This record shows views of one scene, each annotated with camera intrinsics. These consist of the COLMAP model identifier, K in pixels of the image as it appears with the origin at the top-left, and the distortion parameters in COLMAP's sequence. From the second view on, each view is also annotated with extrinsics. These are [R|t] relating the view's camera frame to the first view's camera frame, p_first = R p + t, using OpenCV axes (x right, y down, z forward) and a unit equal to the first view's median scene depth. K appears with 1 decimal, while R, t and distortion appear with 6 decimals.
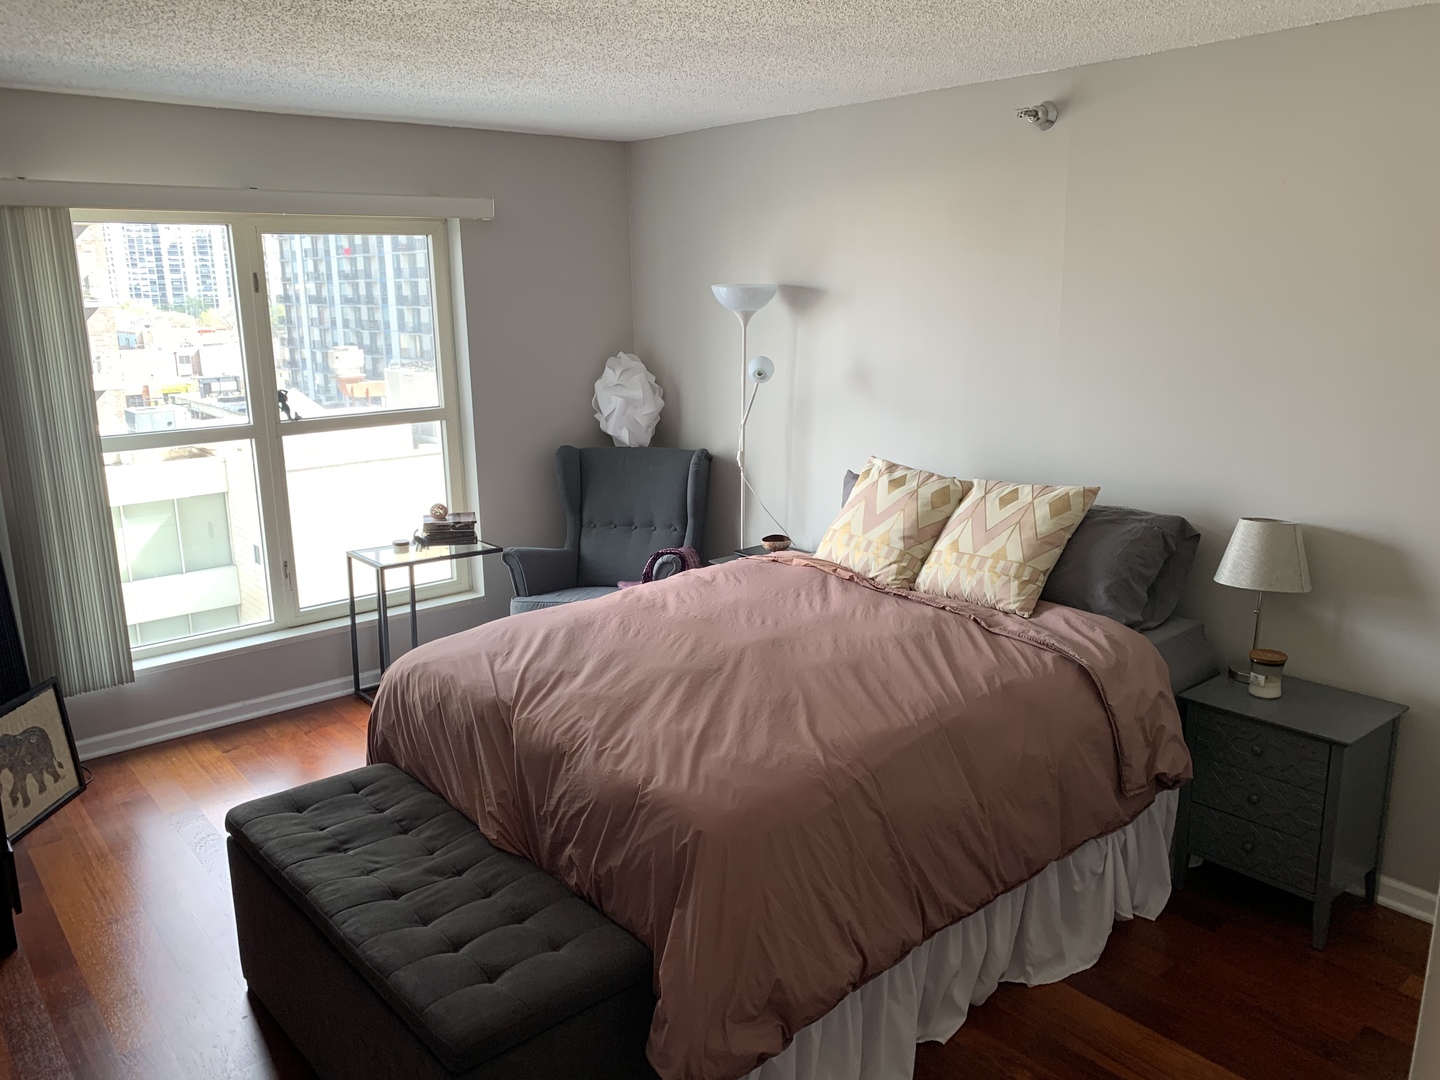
lens RADIAL K [[1080.4, 0, 709.3], [0, 1080.4, 535.7], [0, 0, 1]] dist [0.028954, -0.034183]
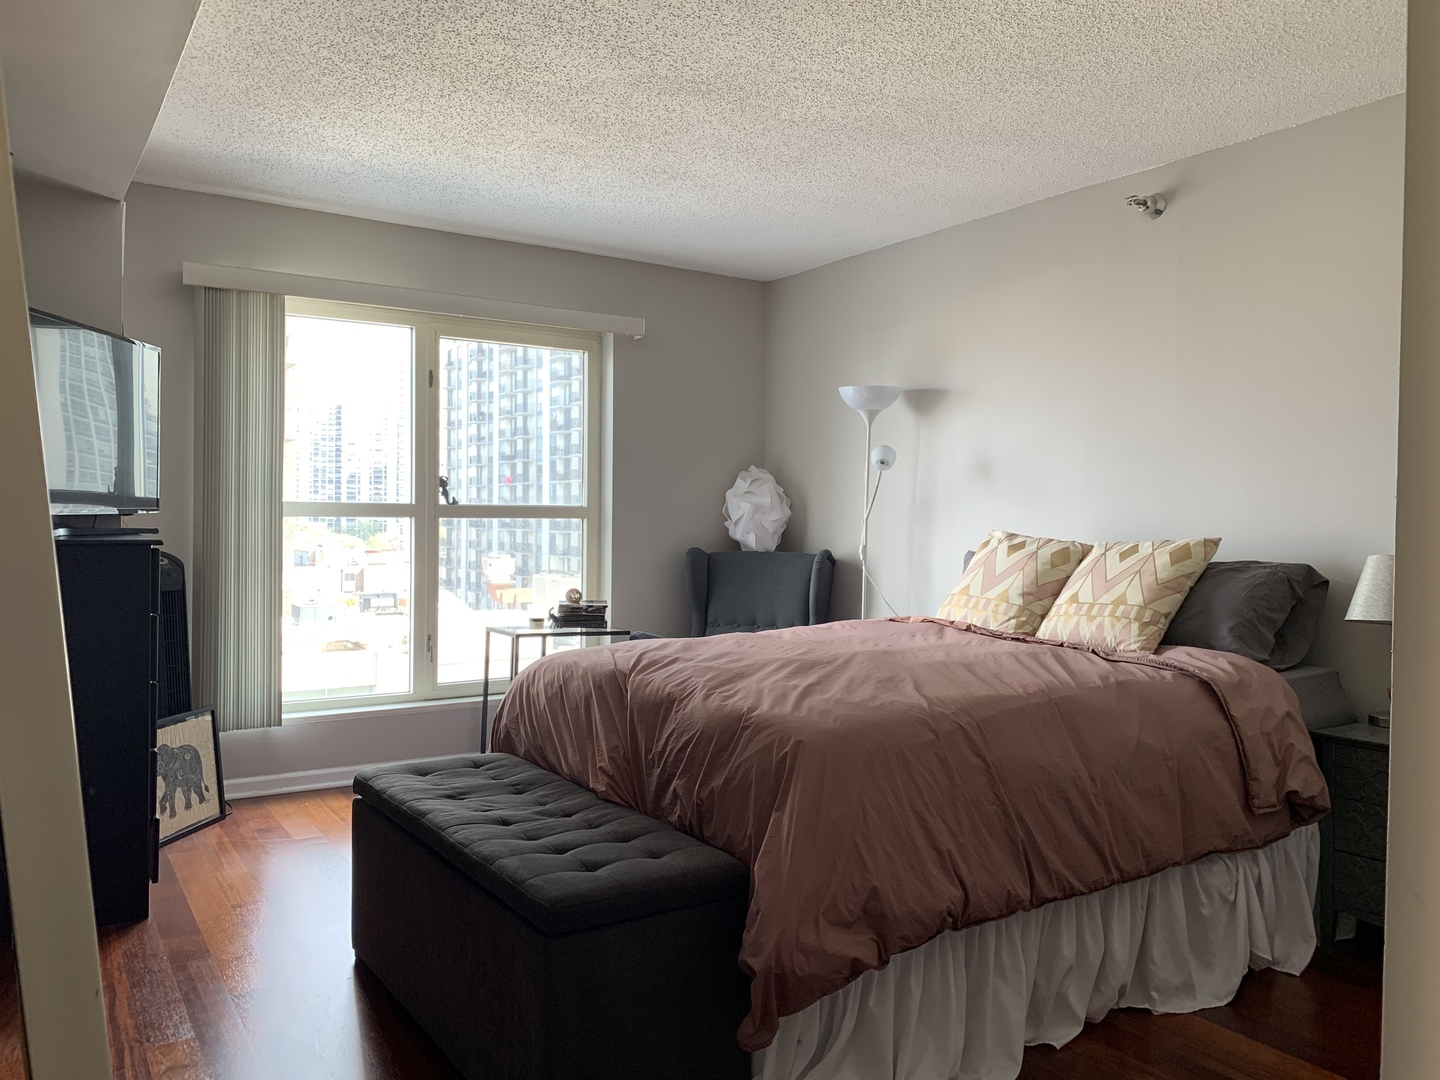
lens RADIAL K [[1080.4, 0, 714.9], [0, 1080.4, 536.5], [0, 0, 1]] dist [0.028954, -0.034183]
pose [[0.992190, 0.027392, -0.121691, 0.019022], [-0.051959, 0.977682, -0.203565, 0.188130], [0.113399, 0.208298, 0.971469, -0.027281]]
